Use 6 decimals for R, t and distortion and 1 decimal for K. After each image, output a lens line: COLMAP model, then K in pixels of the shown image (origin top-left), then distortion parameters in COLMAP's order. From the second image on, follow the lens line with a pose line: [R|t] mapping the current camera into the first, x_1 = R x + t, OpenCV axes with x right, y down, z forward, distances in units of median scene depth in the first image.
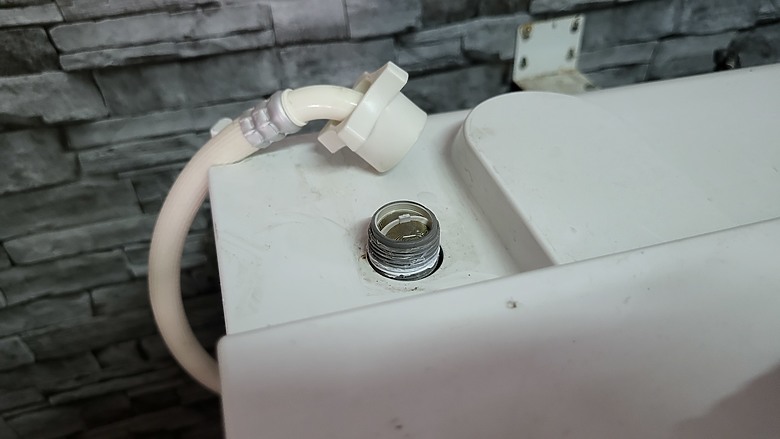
lens RADIAL K [[626.3, 0, 390.0], [0, 626.3, 219.5], [0, 0, 1]] dist [-0.056327, 0.002165]
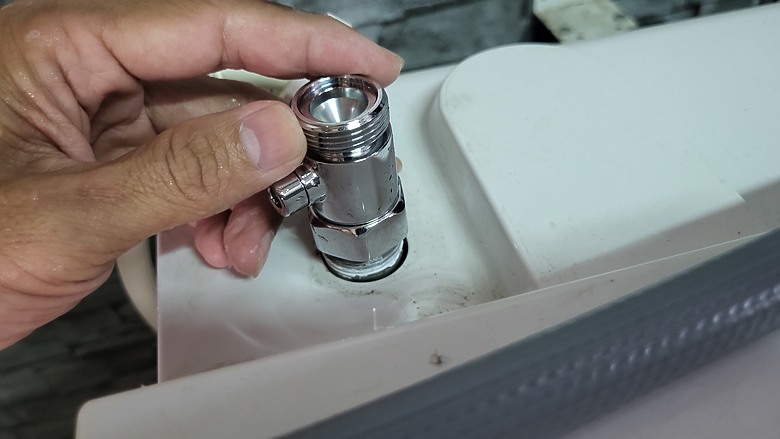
lens RADIAL K [[626.3, 0, 390.0], [0, 626.3, 219.5], [0, 0, 1]] dist [-0.056327, 0.002165]
pose [[0.997425, -0.017246, -0.069613, 0.055720], [0.025259, 0.992936, 0.115932, -0.039630], [0.067122, -0.117392, 0.990815, 0.062547]]
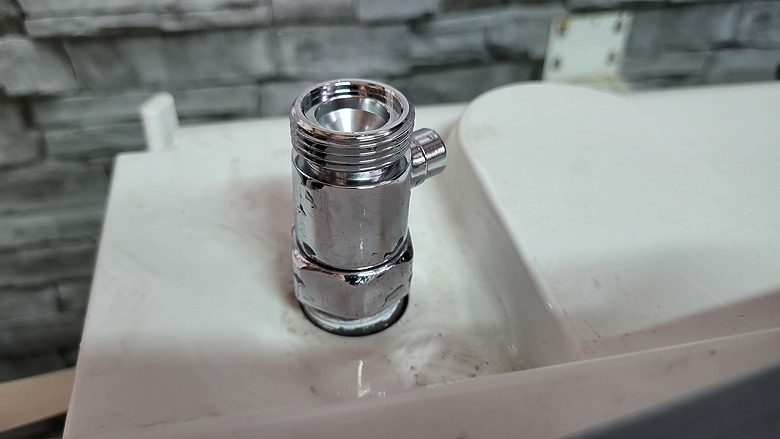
lens RADIAL K [[626.3, 0, 390.0], [0, 626.3, 219.5], [0, 0, 1]] dist [-0.056327, 0.002165]
pose [[0.996407, 0.072504, -0.043769, 0.041052], [-0.072738, 0.997344, -0.003786, -0.014038], [0.043378, 0.006956, 0.999034, 0.136139]]
